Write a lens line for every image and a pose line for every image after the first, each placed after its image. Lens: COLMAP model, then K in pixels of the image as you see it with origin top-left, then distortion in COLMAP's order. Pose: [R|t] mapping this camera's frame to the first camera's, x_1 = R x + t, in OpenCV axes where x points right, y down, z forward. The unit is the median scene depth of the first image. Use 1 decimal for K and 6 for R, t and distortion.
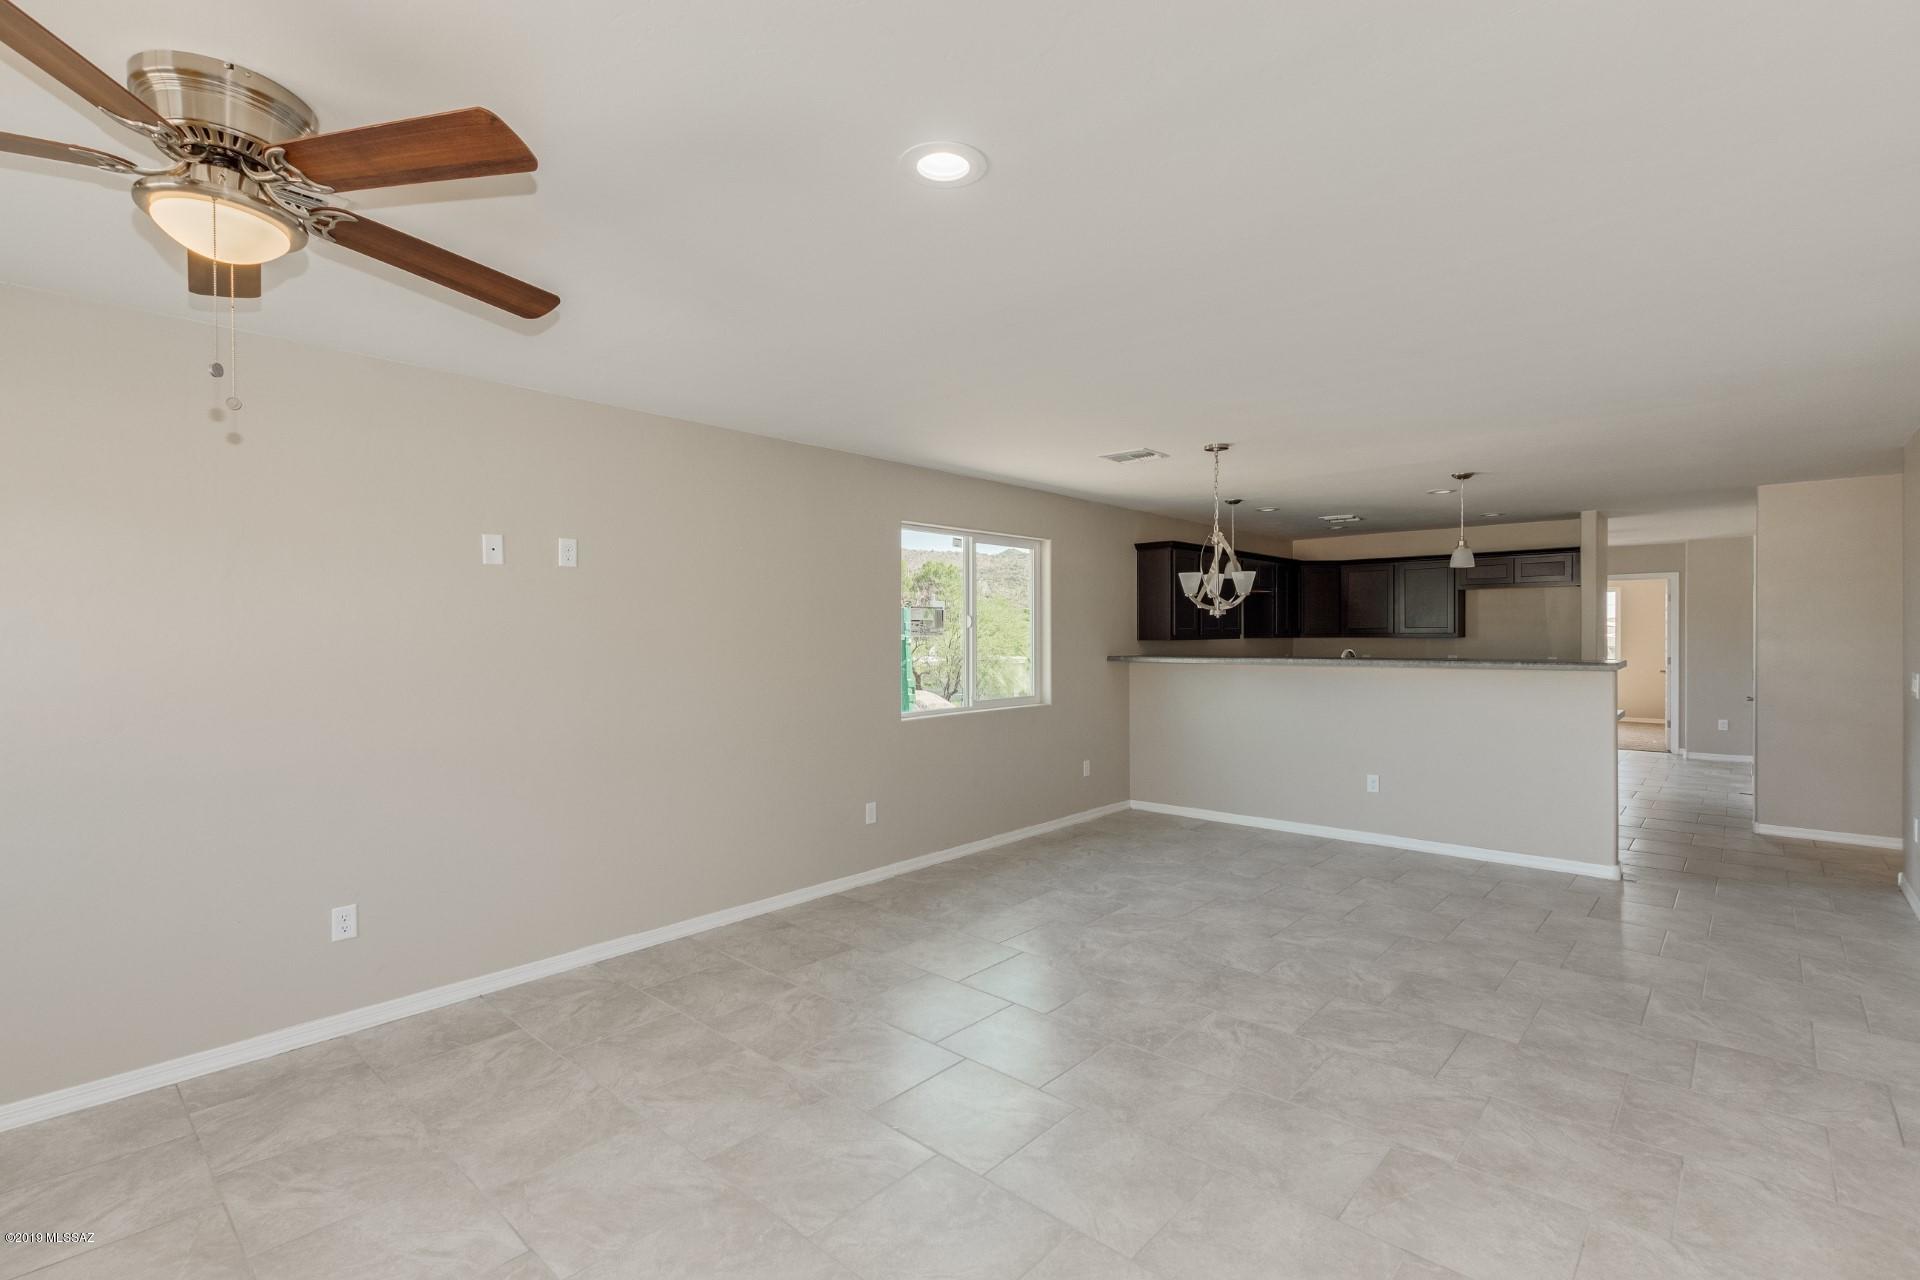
lens RADIAL K [[911.9, 0, 921.1], [0, 911.9, 615.3], [0, 0, 1]] dist [0.011622, -0.005903]
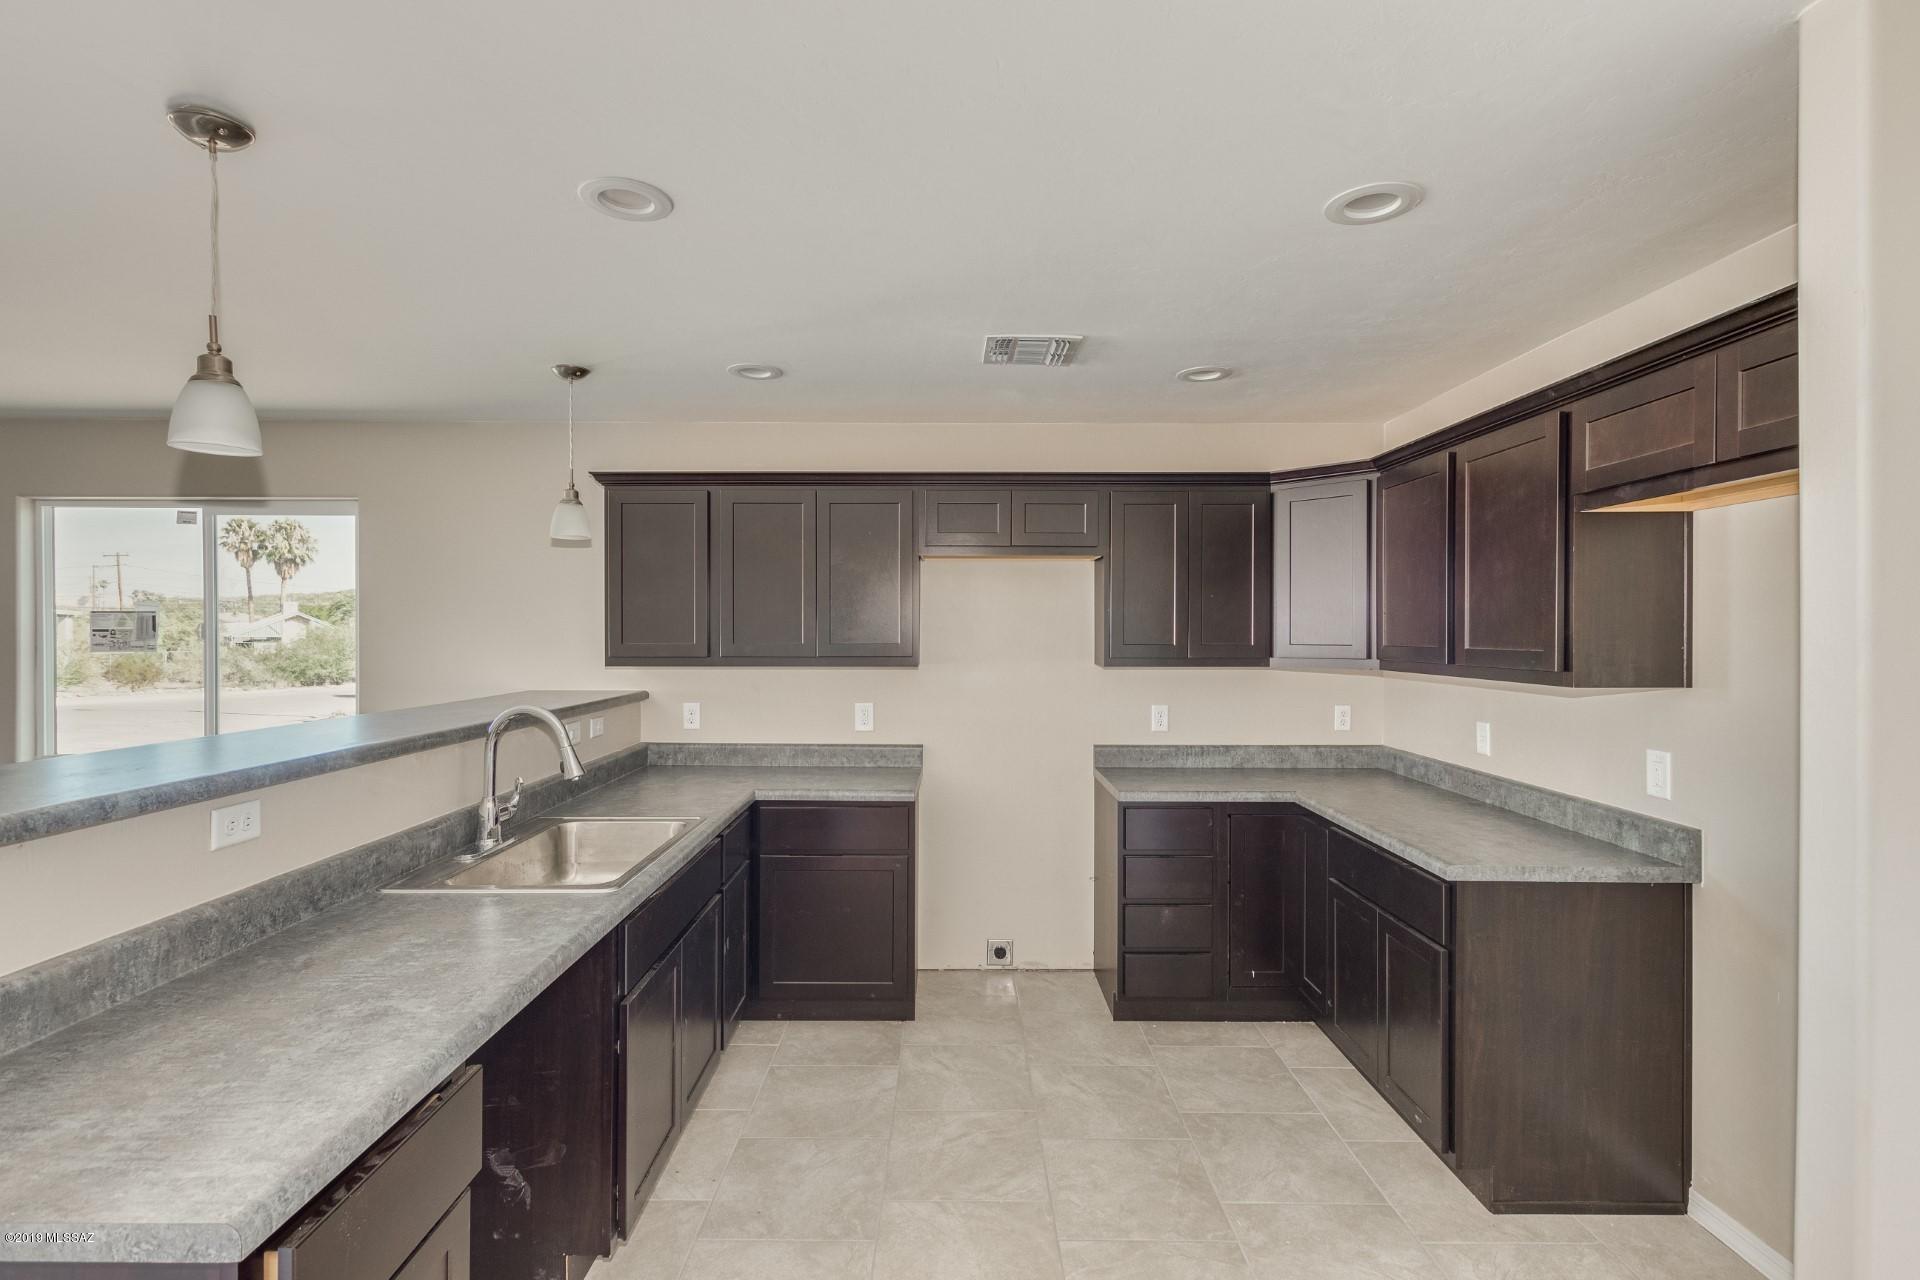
lens RADIAL K [[911.9, 0, 912.2], [0, 911.9, 645.1], [0, 0, 1]] dist [0.011622, -0.005903]
pose [[0.666526, 0.021766, -0.745164, 0.732242], [0.011141, 0.999171, 0.039150, -0.002850], [0.745398, -0.034396, 0.665732, 0.739961]]
